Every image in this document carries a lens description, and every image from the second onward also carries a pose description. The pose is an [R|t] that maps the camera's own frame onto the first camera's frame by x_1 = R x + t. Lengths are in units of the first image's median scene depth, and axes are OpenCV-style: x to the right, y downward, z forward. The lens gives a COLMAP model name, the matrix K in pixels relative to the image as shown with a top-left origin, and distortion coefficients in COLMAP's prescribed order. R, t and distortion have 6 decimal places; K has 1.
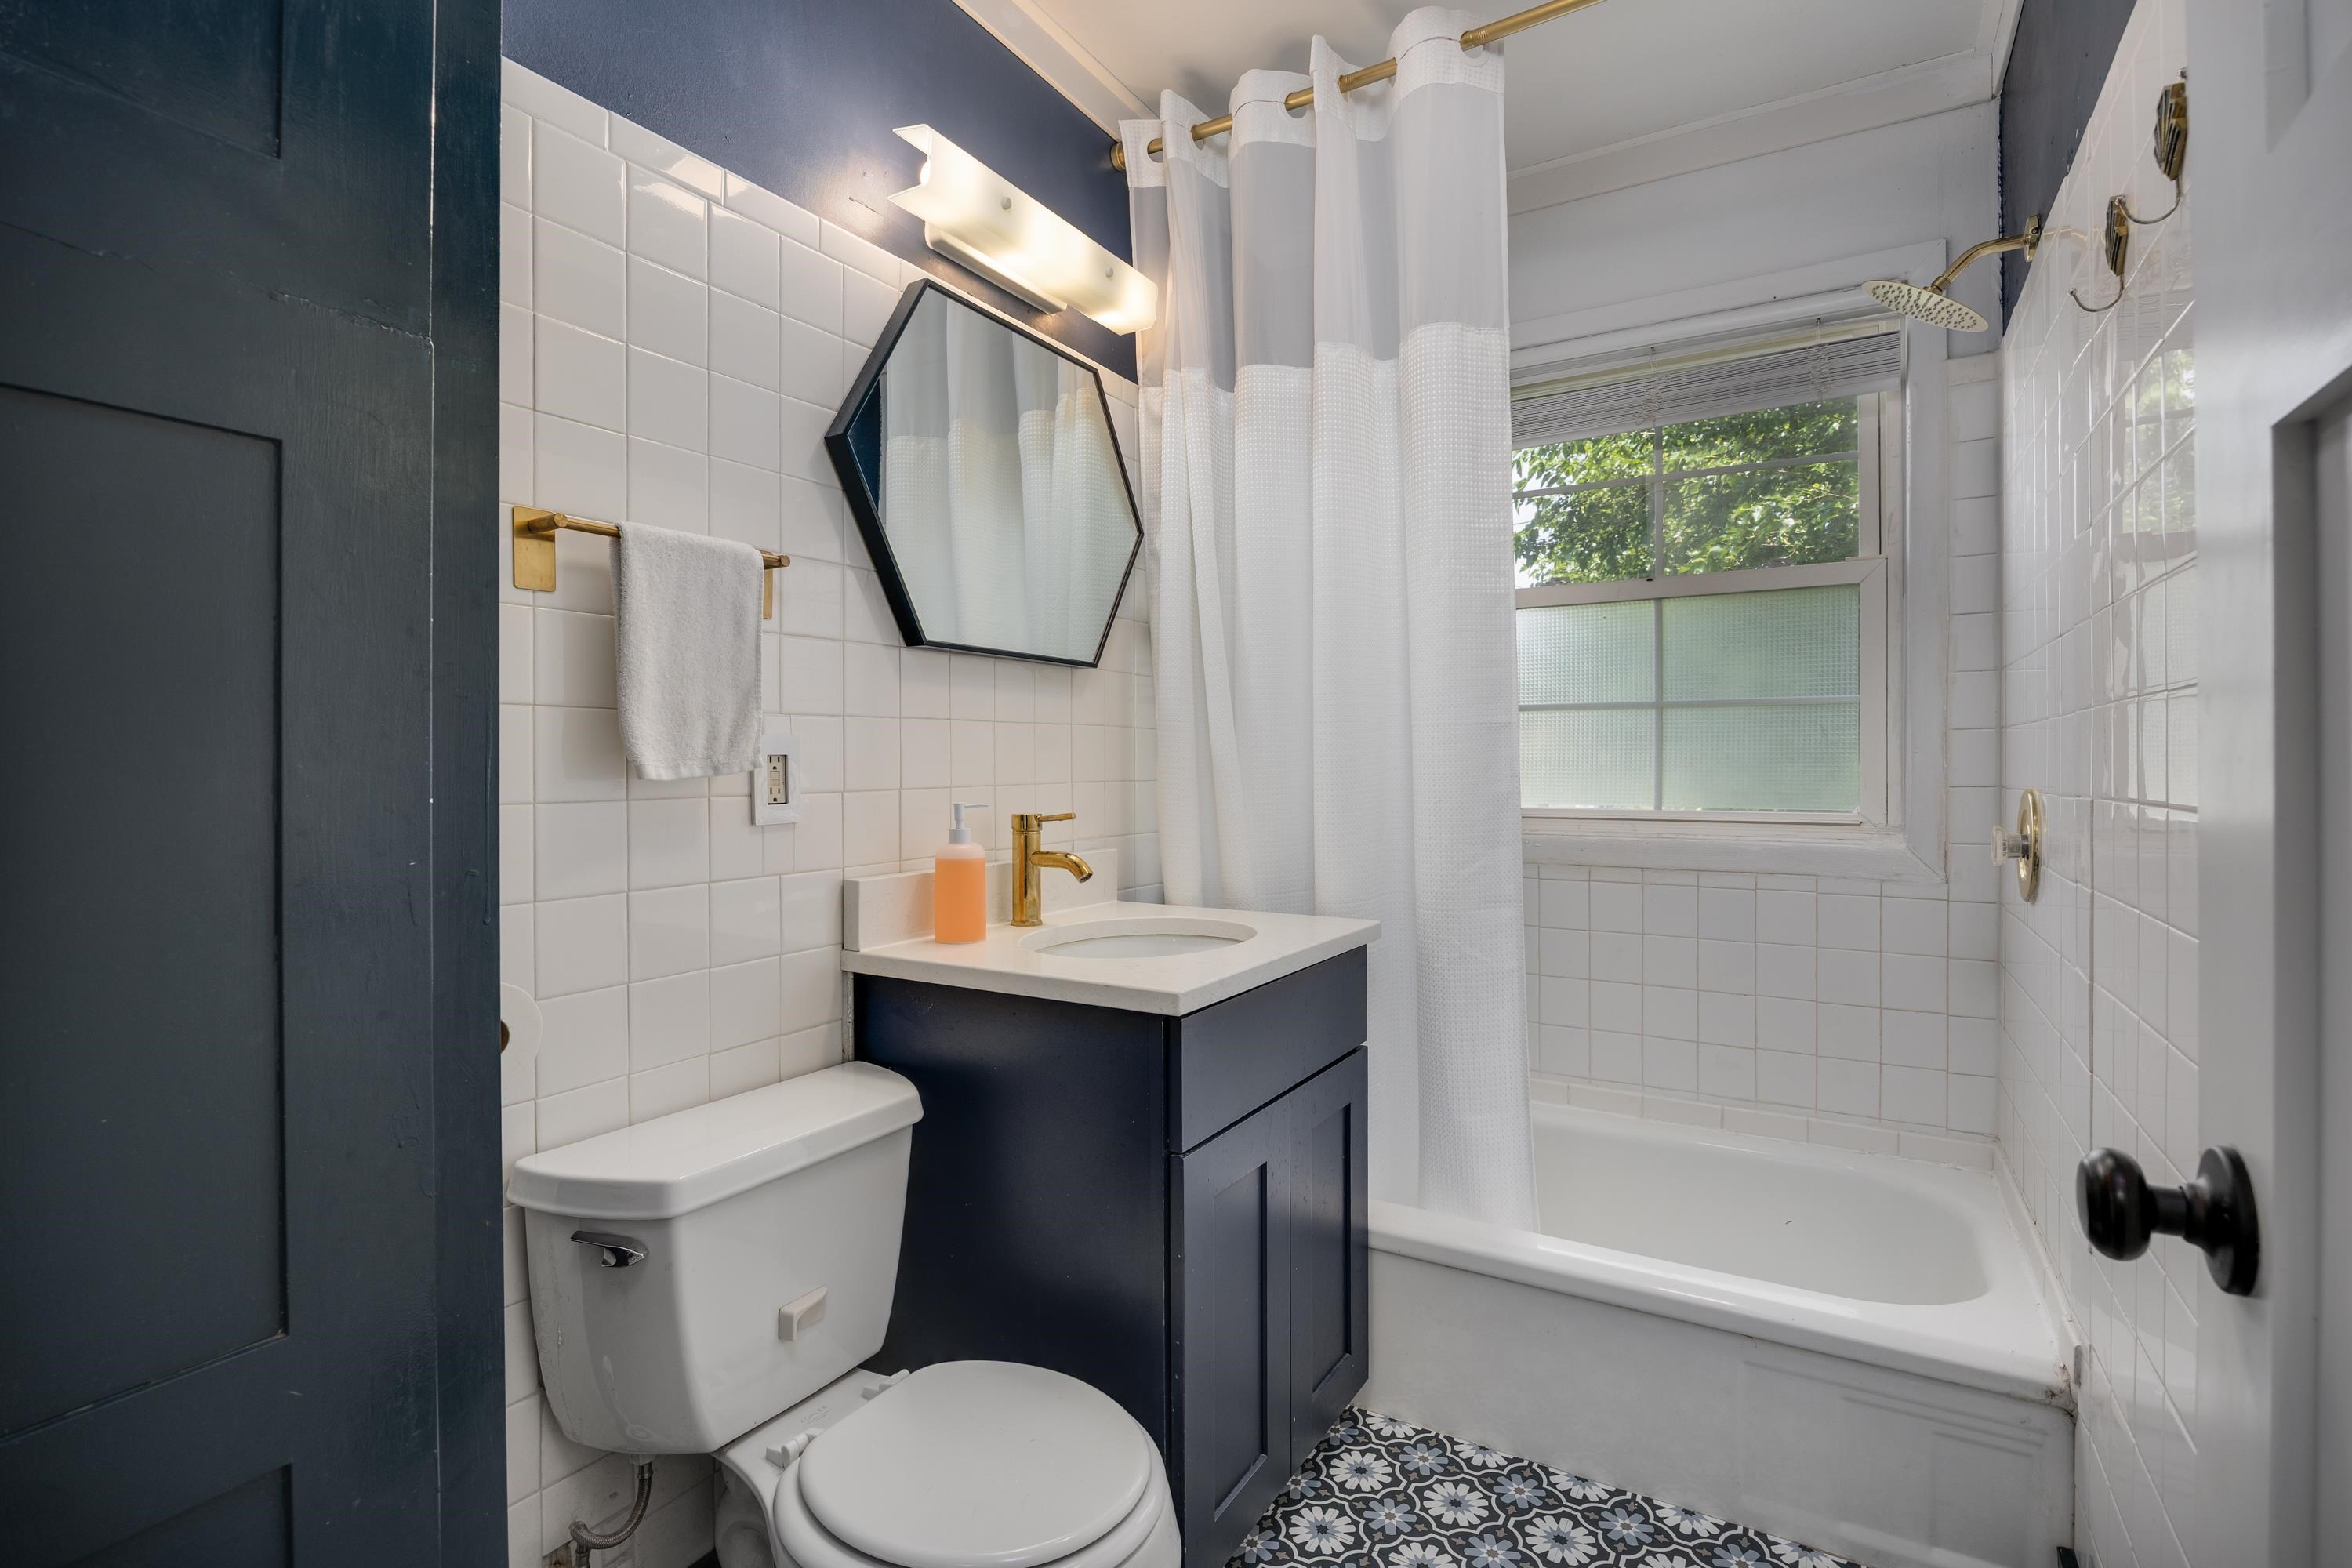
lens RADIAL K [[1145.8, 0, 1191.2], [0, 1145.8, 783.1], [0, 0, 1]] dist [-0.017089, -0.000090]
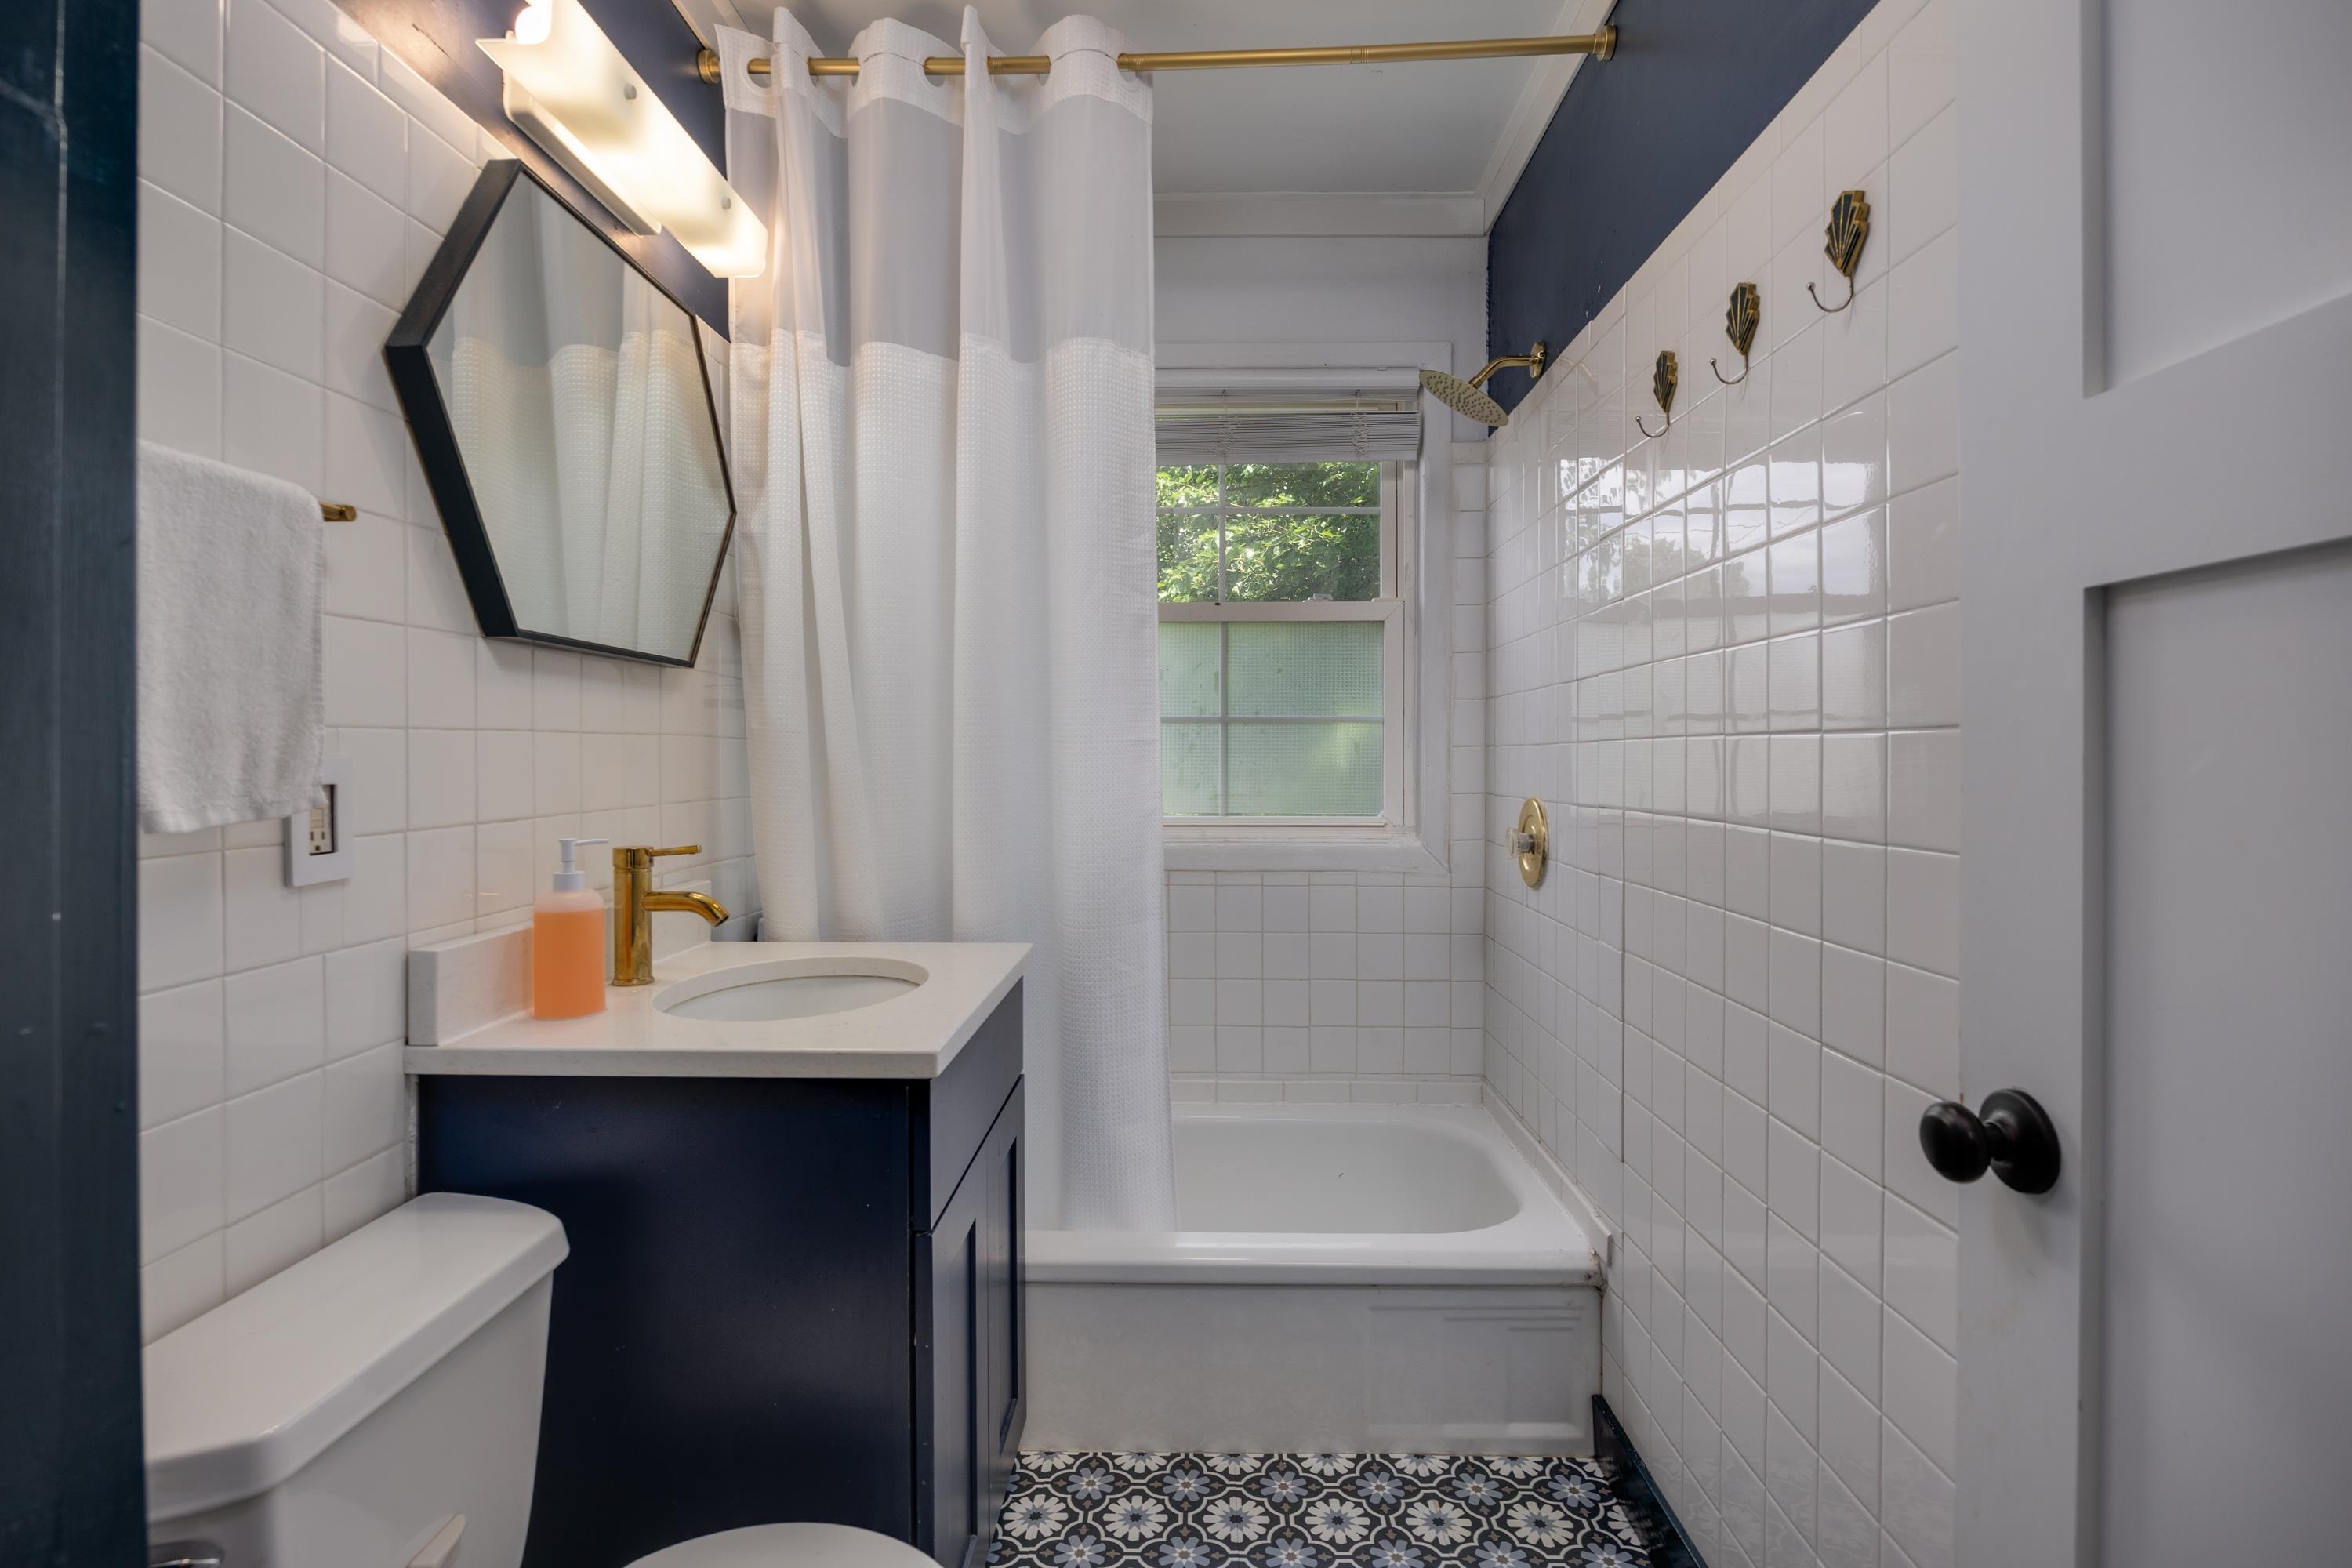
lens RADIAL K [[1145.8, 0, 1183.8], [0, 1145.8, 770.8], [0, 0, 1]] dist [-0.017089, -0.000090]
pose [[0.856772, -0.005536, 0.515666, -0.231253], [0.005320, 0.999984, 0.001895, -0.027343], [-0.515668, 0.001120, 0.856788, 0.107794]]
